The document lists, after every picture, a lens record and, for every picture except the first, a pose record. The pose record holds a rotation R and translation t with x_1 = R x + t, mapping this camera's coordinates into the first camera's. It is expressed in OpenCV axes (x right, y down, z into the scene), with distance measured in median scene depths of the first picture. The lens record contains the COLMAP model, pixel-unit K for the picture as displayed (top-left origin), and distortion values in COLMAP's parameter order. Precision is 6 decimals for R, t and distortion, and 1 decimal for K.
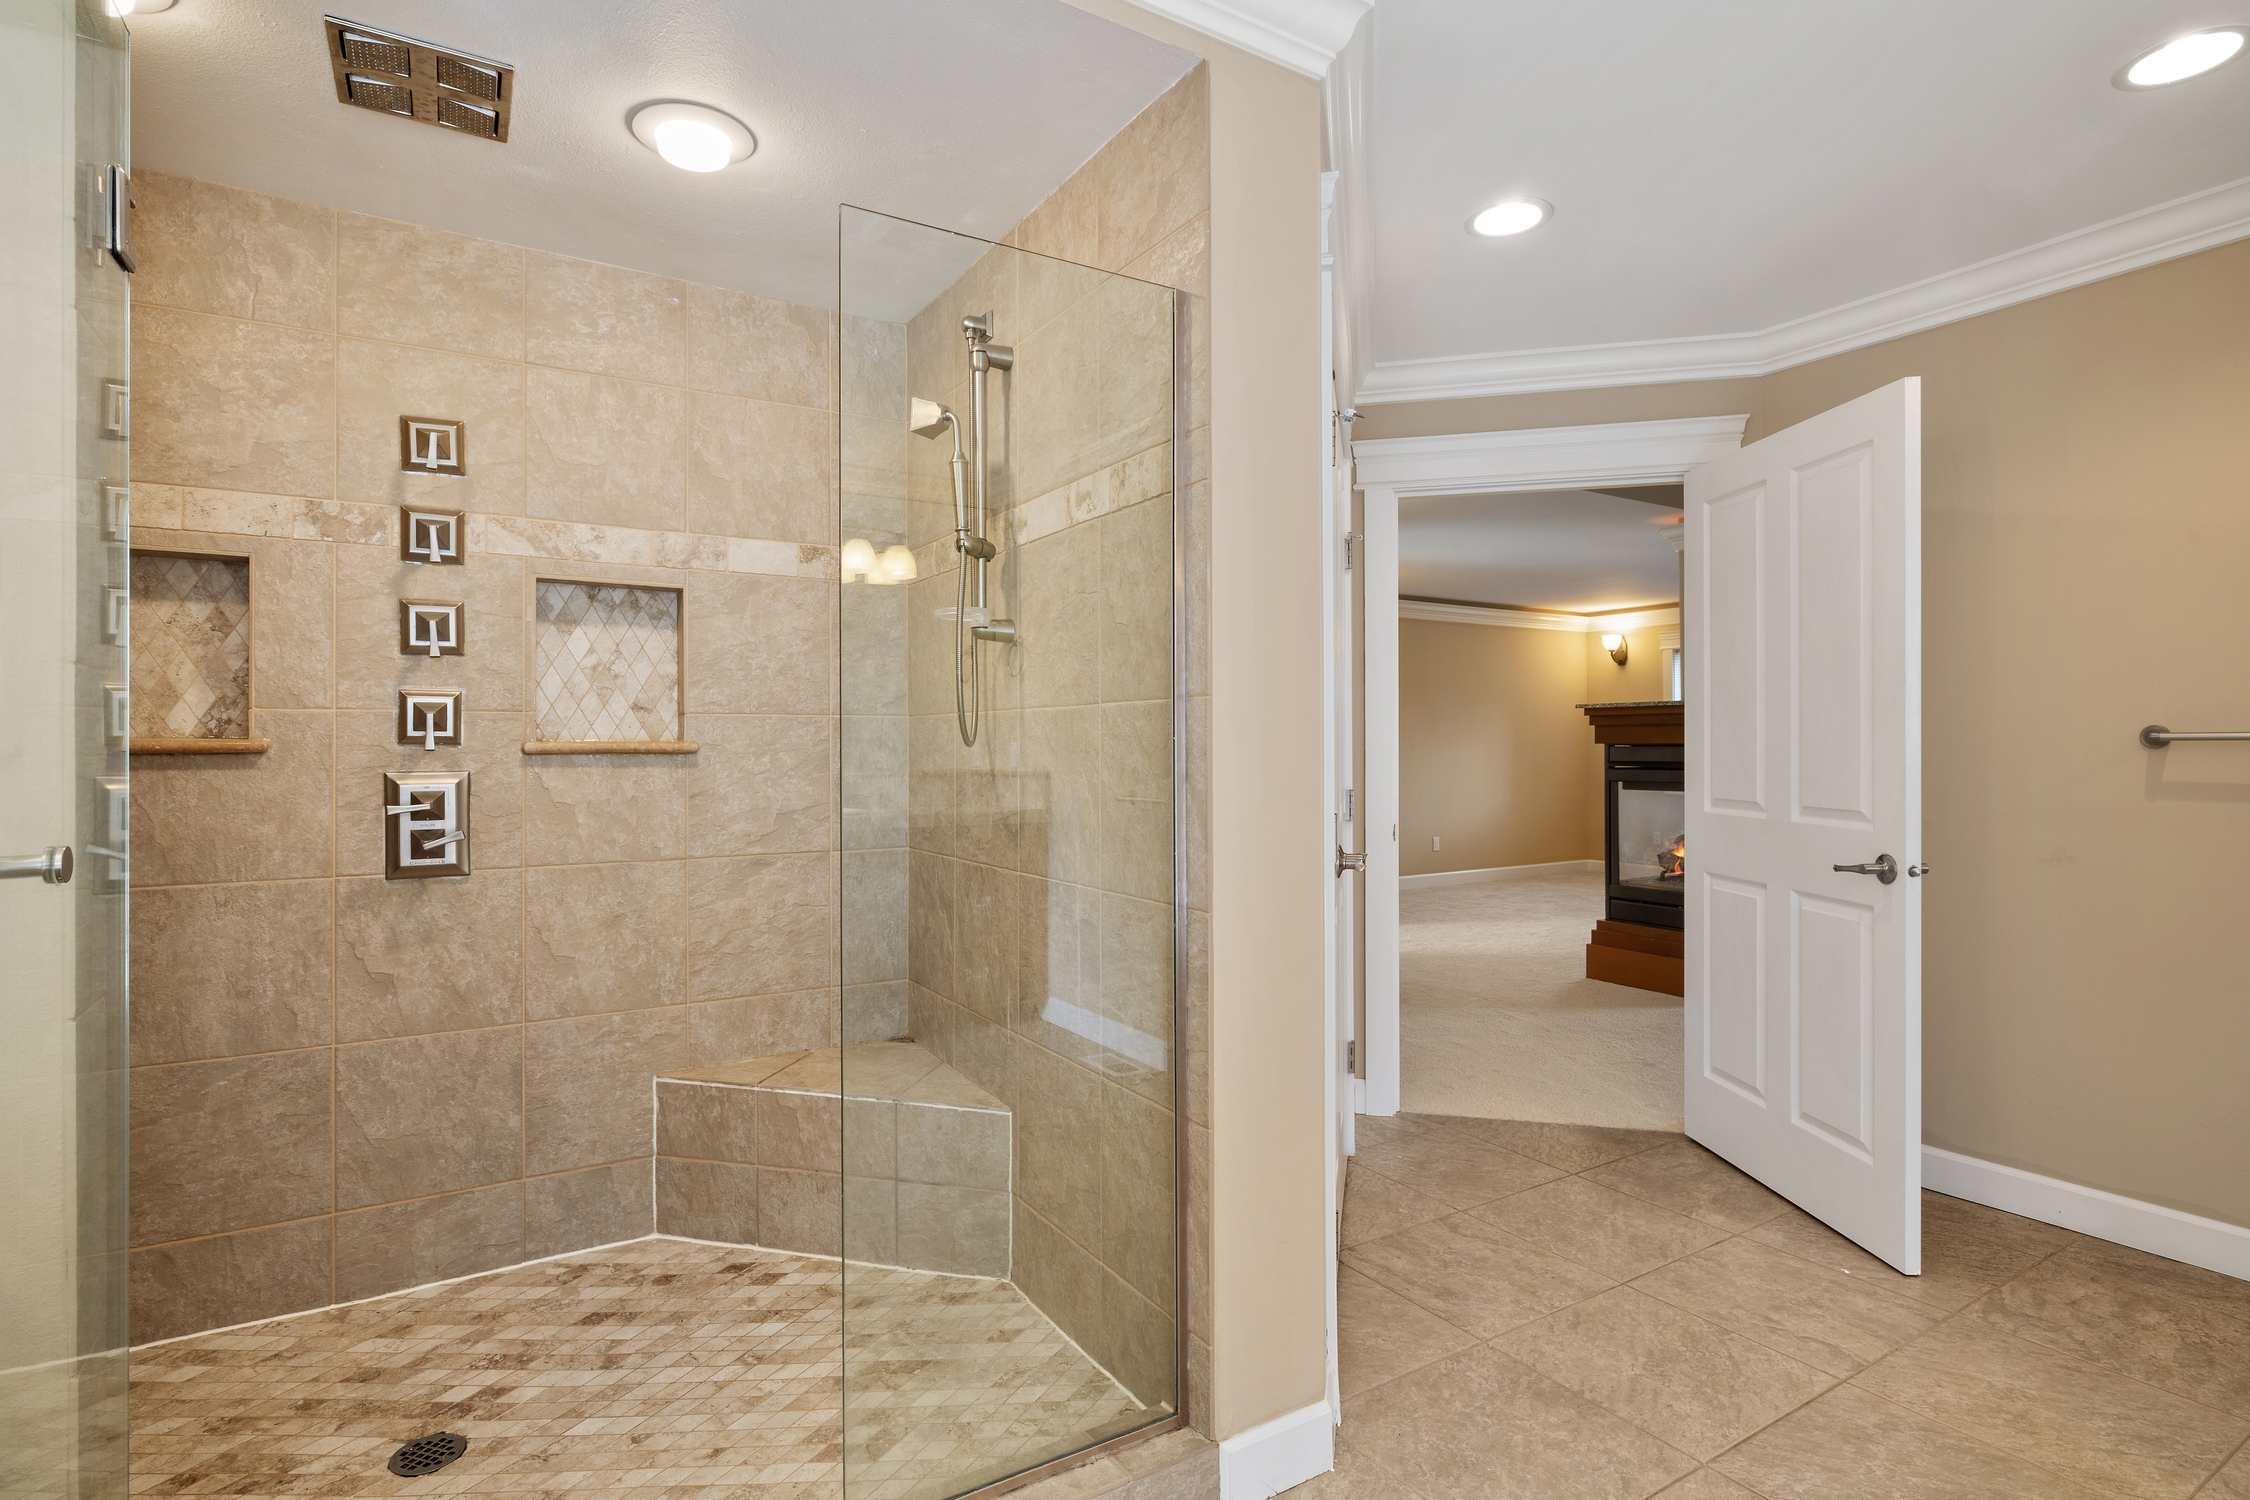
lens RADIAL K [[1096.7, 0, 1133.8], [0, 1096.7, 741.7], [0, 0, 1]] dist [-0.005598, 0.001805]
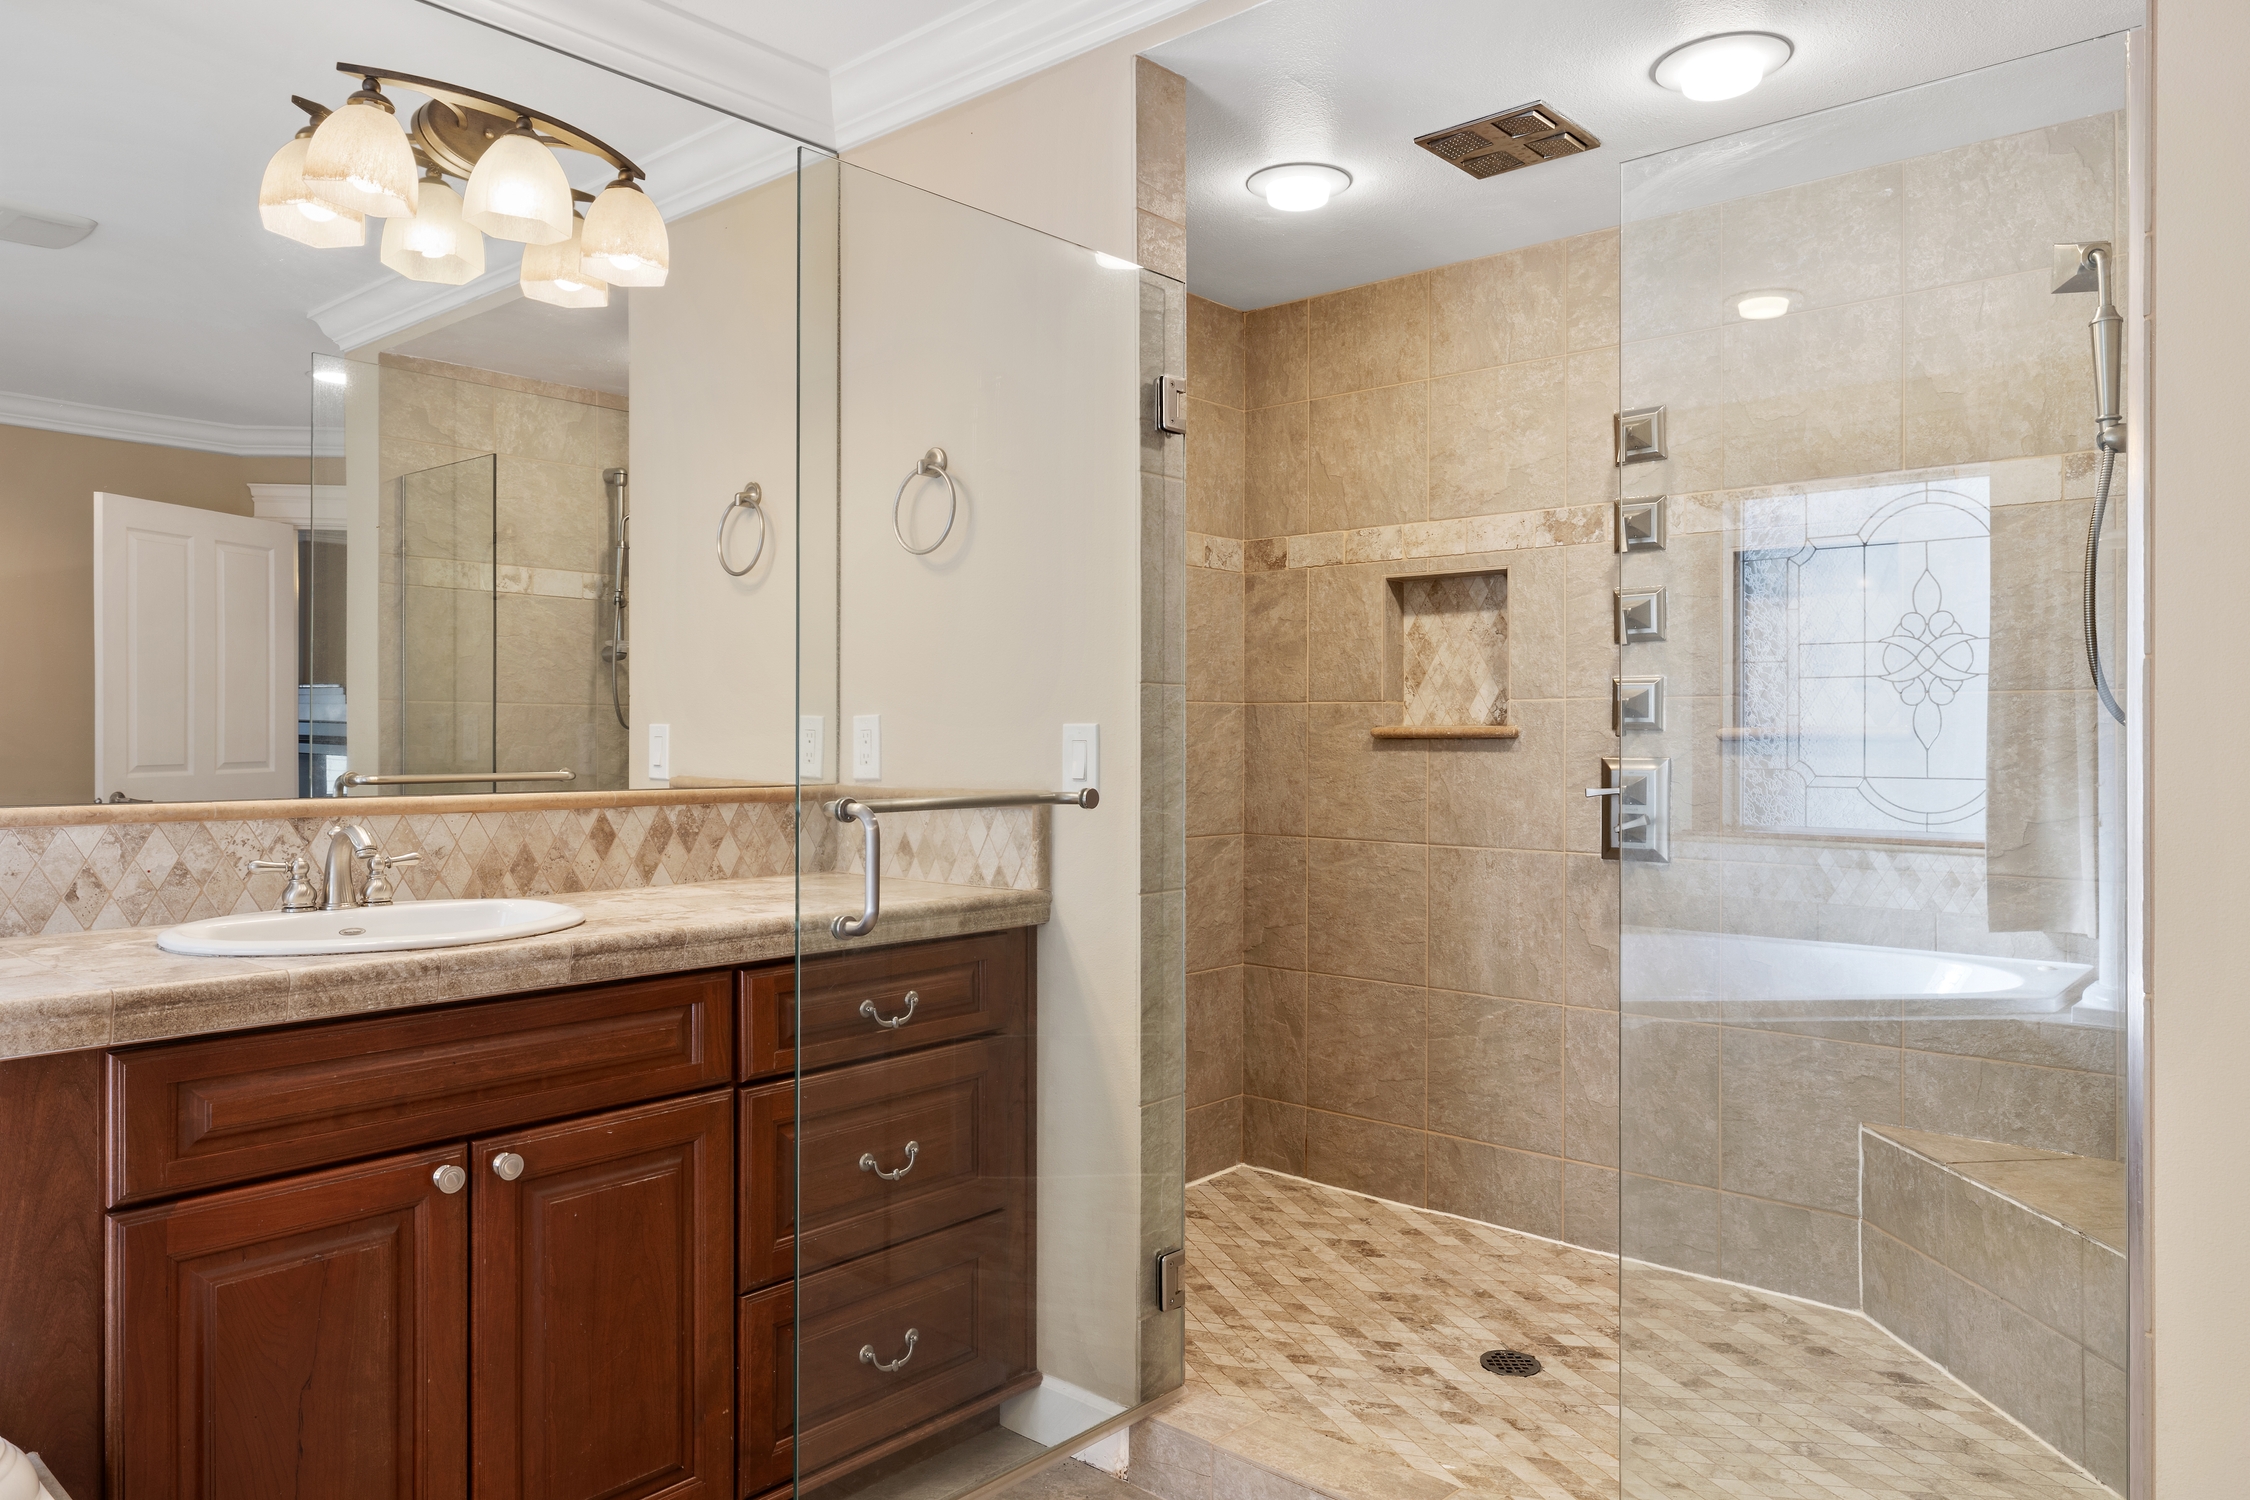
lens RADIAL K [[1510.8, 0, 1126.8], [0, 1510.8, 728.7], [0, 0, 1]] dist [0.003132, -0.004945]
pose [[0.293504, -0.001063, -0.955957, 0.582834], [0.002995, 0.999995, -0.000192, -0.000258], [0.955953, -0.002807, 0.293506, 0.137749]]
